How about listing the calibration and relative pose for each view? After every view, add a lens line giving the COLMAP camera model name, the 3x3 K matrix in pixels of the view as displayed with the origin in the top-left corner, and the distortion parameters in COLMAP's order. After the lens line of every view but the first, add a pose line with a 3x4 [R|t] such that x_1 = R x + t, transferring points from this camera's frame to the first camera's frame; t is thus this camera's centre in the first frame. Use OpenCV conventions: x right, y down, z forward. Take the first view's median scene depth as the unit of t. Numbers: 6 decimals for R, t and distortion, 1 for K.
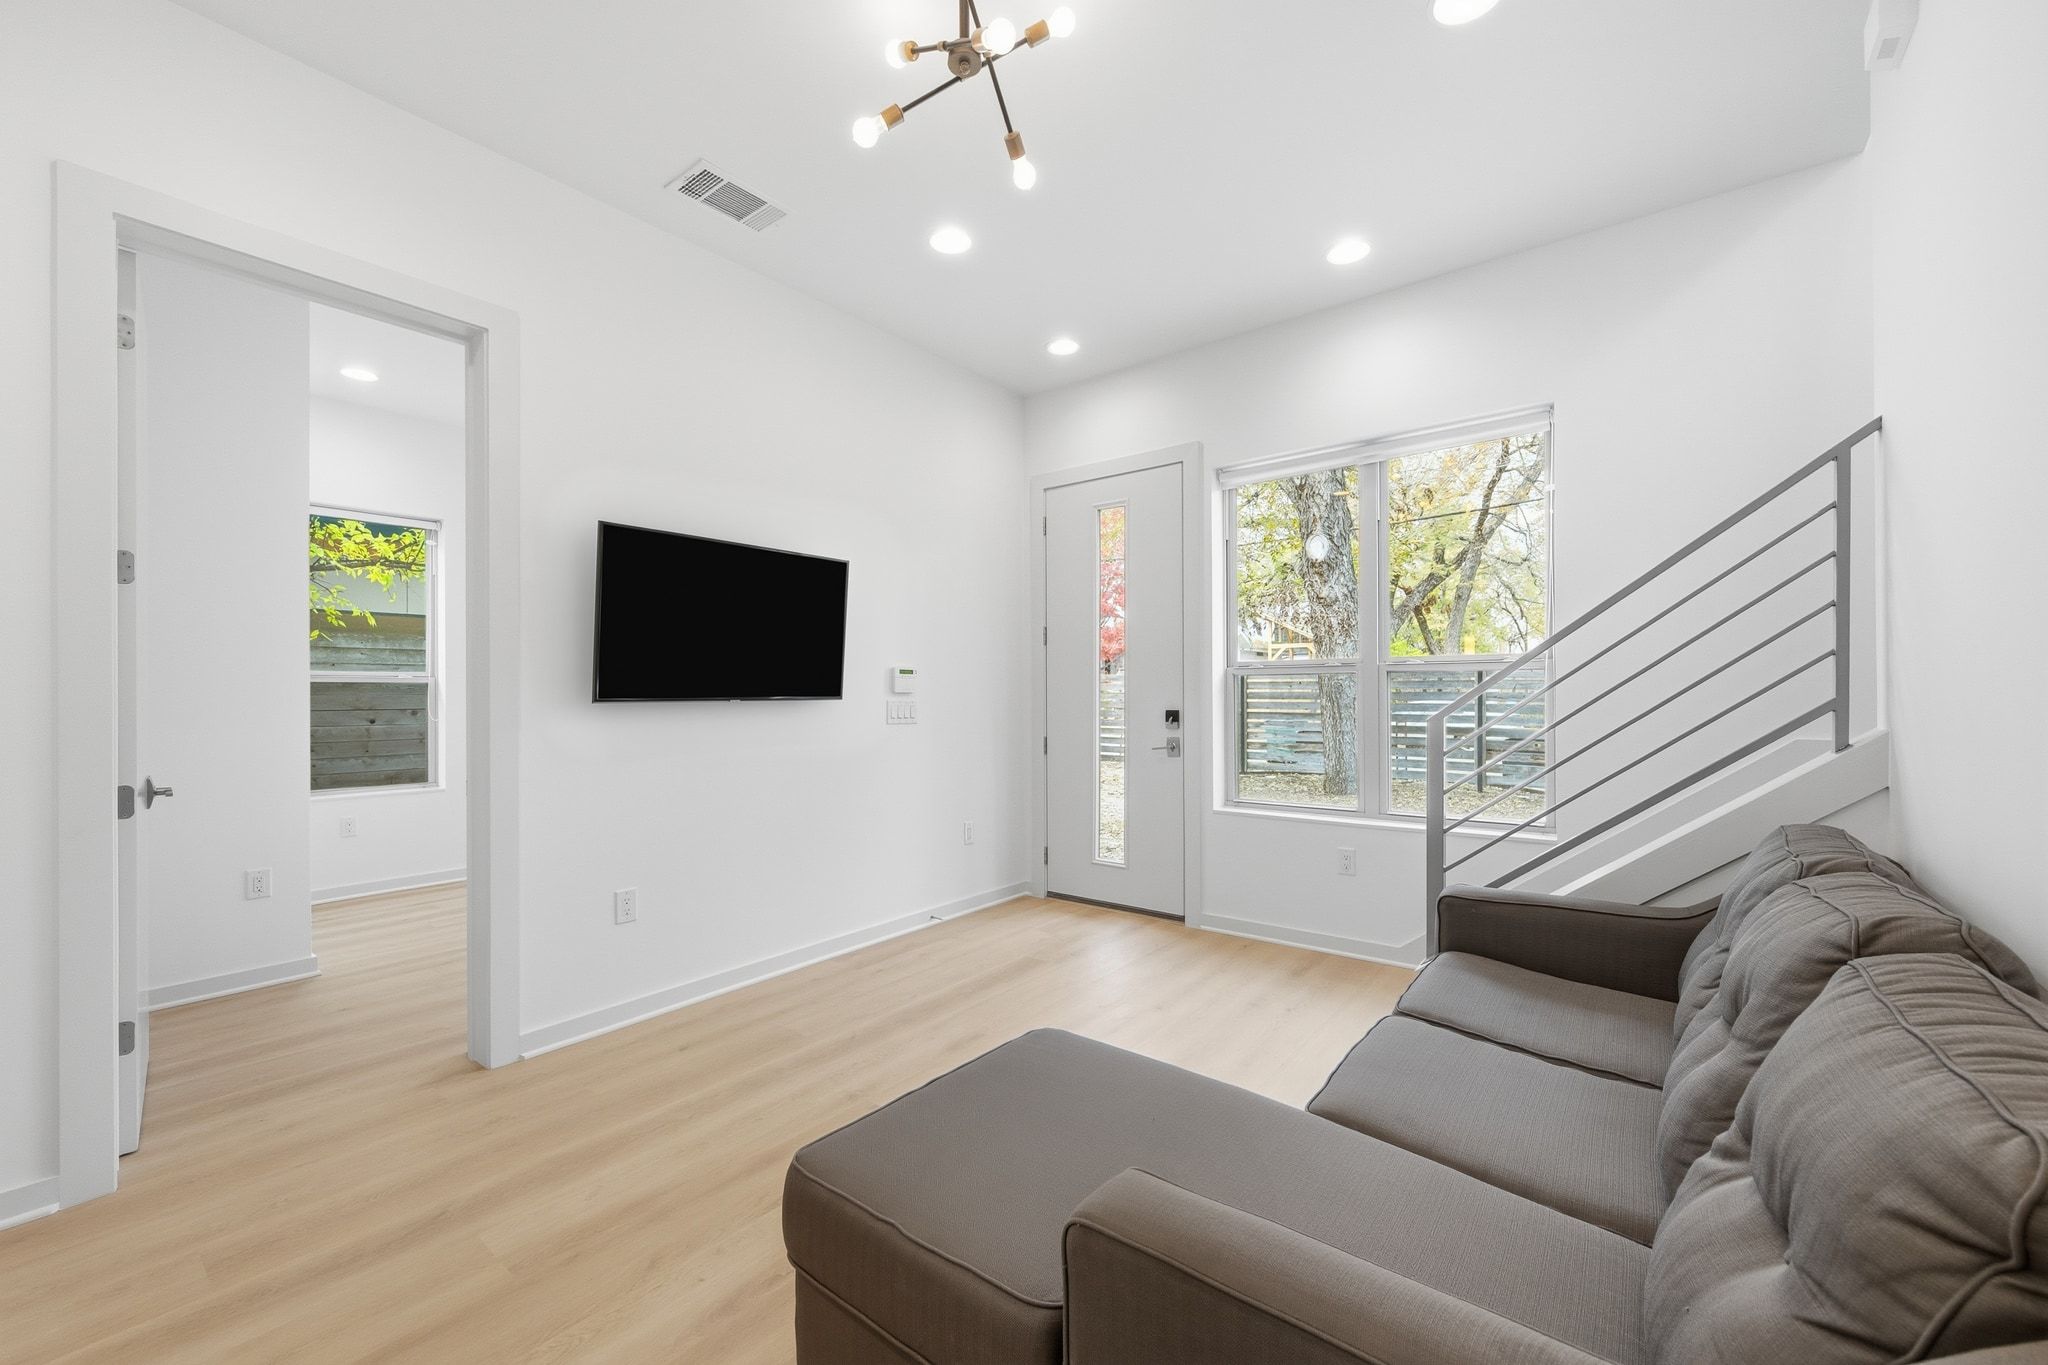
lens RADIAL K [[802.7, 0, 1021.4], [0, 802.7, 693.3], [0, 0, 1]] dist [-0.003160, 0.000282]
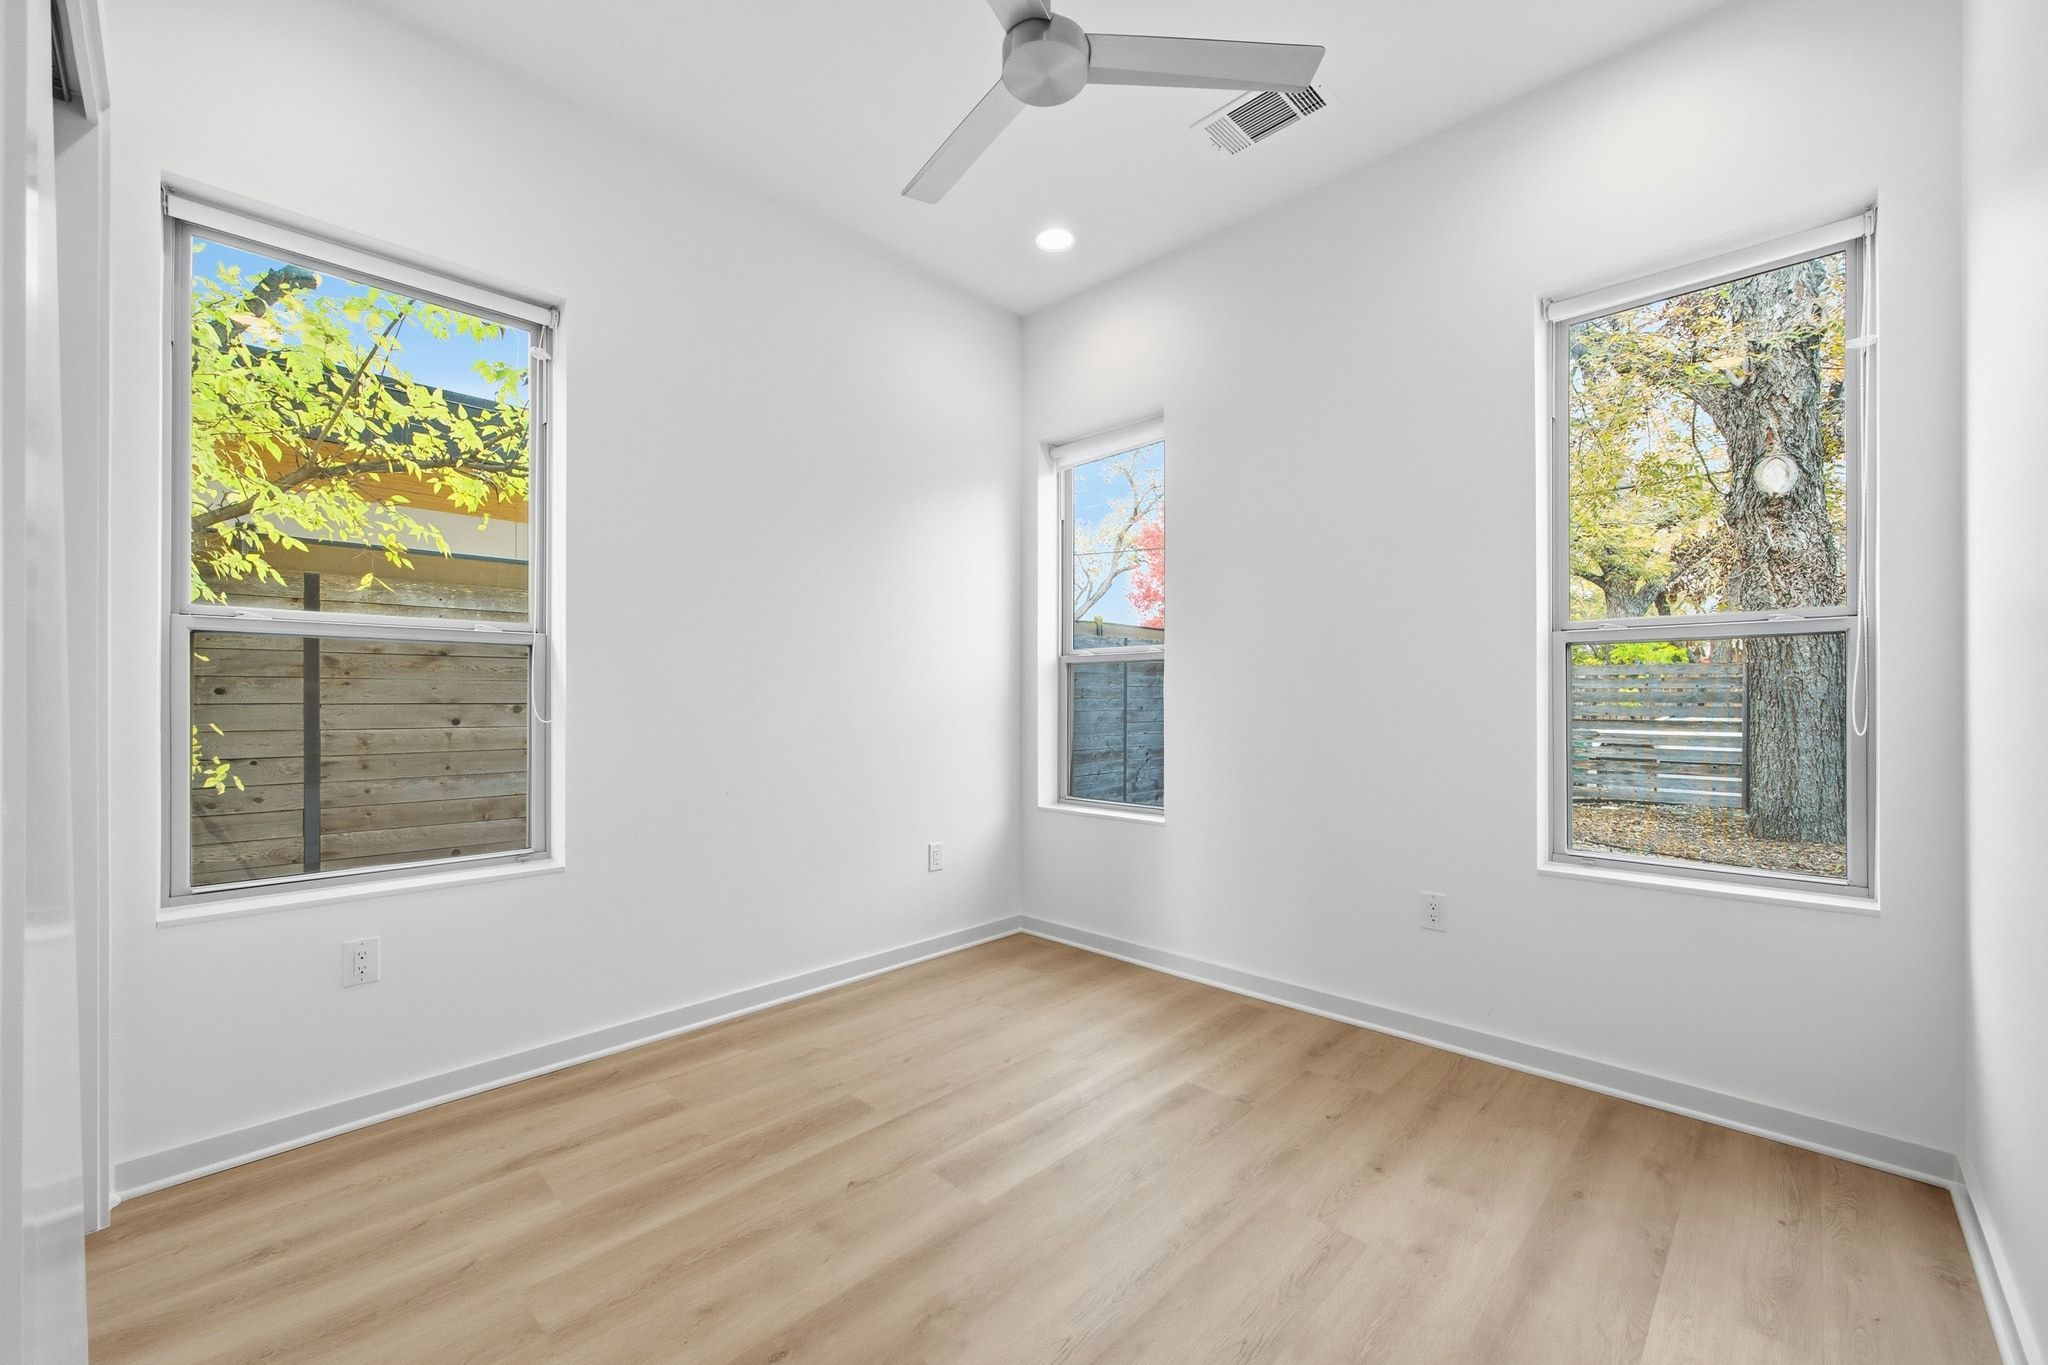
lens RADIAL K [[802.7, 0, 1020.2], [0, 802.7, 700.2], [0, 0, 1]] dist [-0.003160, 0.000282]
pose [[0.994945, 0.006689, -0.100198, -0.293557], [-0.006389, 0.999974, 0.003317, 0.012837], [0.100217, -0.002660, 0.994962, 0.403411]]
